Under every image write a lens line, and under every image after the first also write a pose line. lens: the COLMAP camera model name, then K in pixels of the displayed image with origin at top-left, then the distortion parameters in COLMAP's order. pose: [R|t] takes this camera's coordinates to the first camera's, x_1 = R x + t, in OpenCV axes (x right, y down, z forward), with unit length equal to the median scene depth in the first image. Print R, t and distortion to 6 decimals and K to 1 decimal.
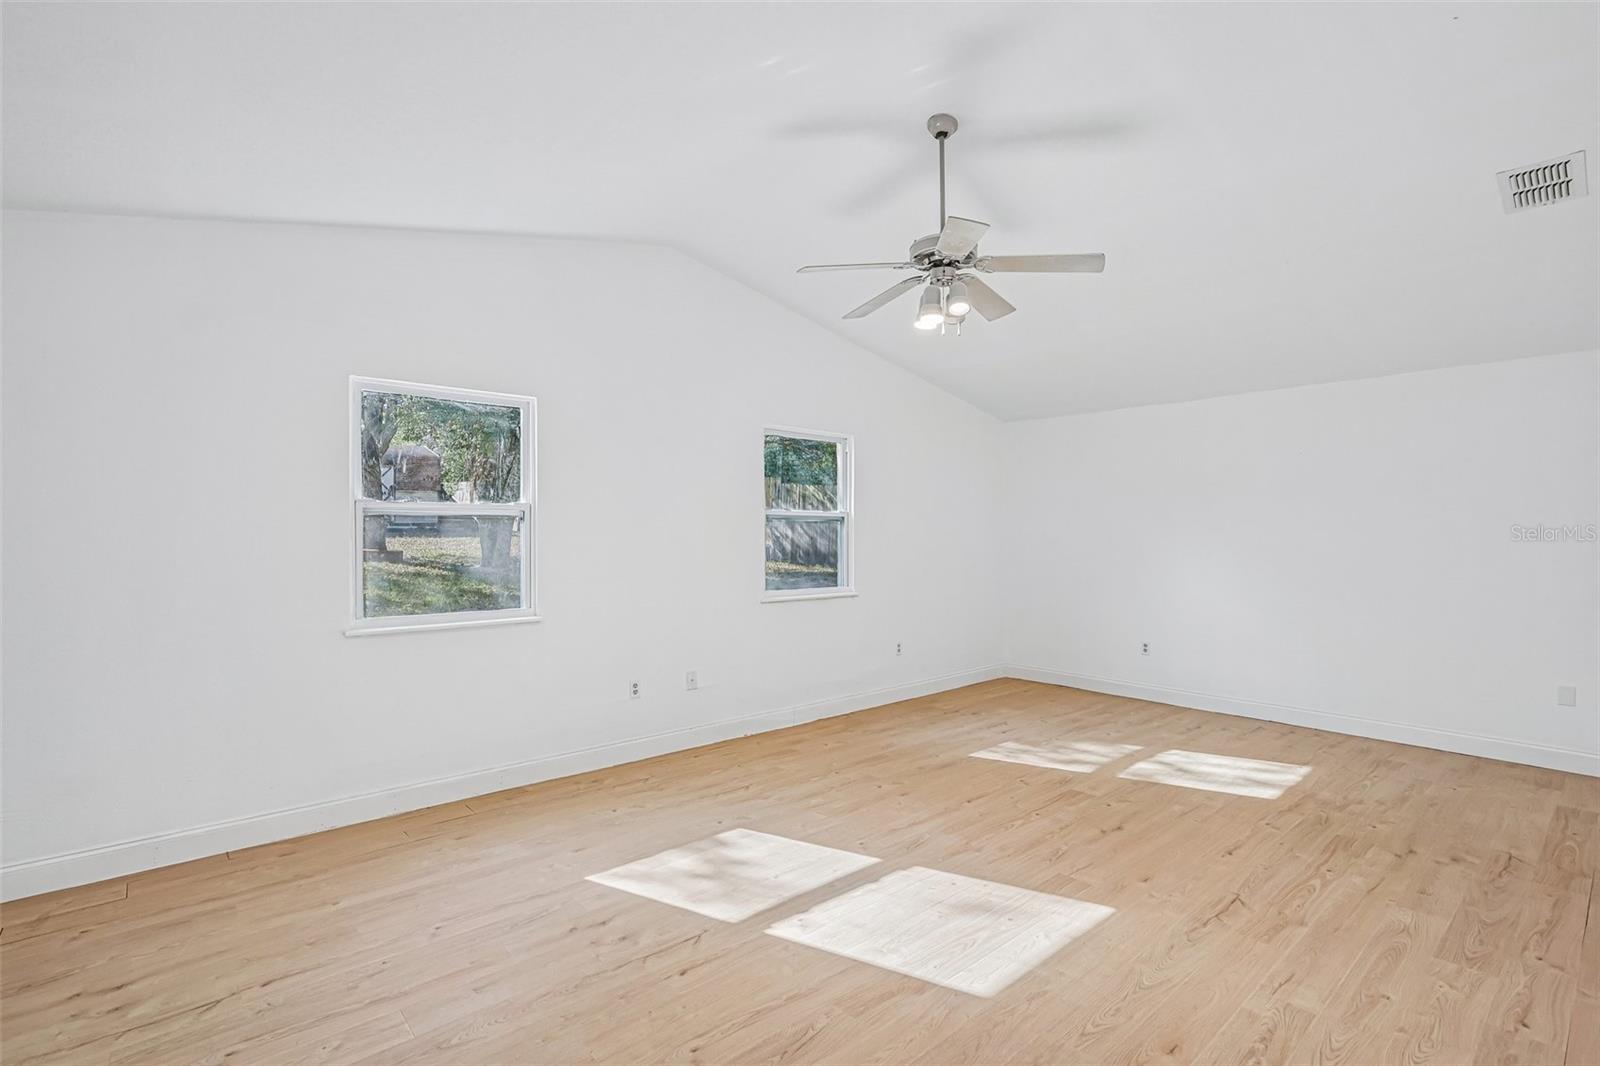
lens RADIAL K [[738.5, 0, 795.6], [0, 738.5, 534.6], [0, 0, 1]] dist [-0.000449, 0.001426]
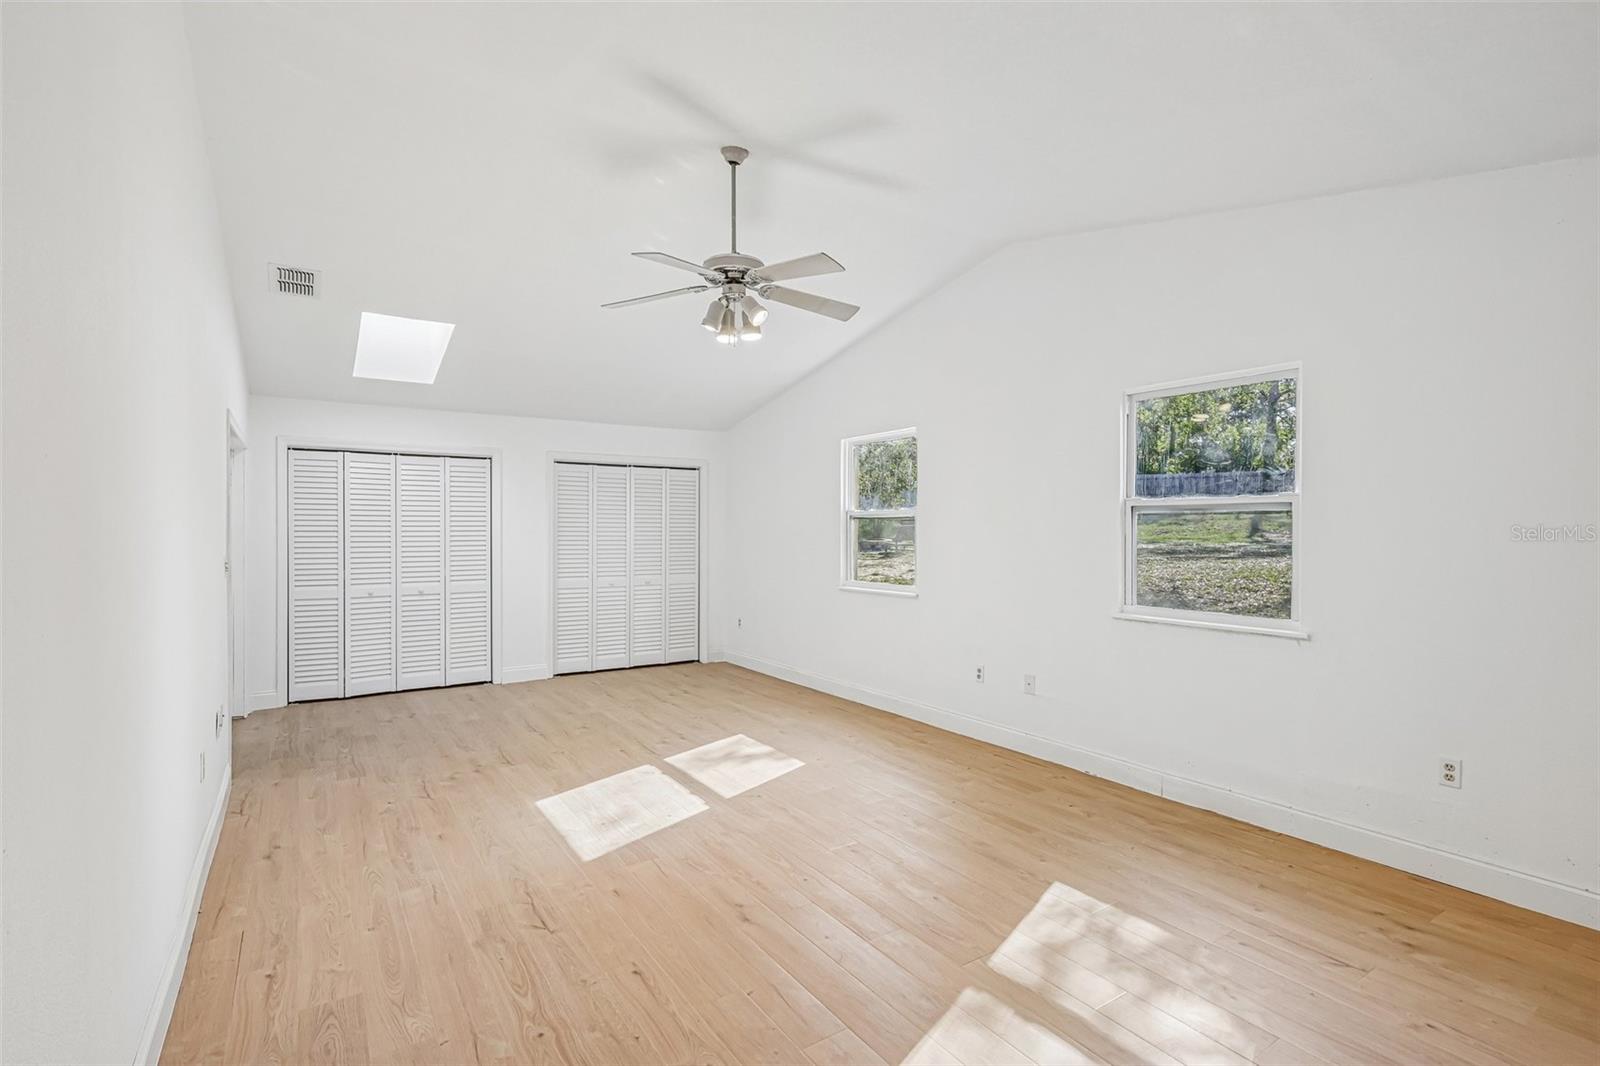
lens RADIAL K [[738.5, 0, 795.8], [0, 738.5, 533.5], [0, 0, 1]] dist [-0.000449, 0.001426]
pose [[-0.125239, 0.002528, -0.992123, 1.420013], [-0.001591, 0.999995, 0.002749, 0.000001], [0.992125, 0.001923, -0.125234, 1.375489]]
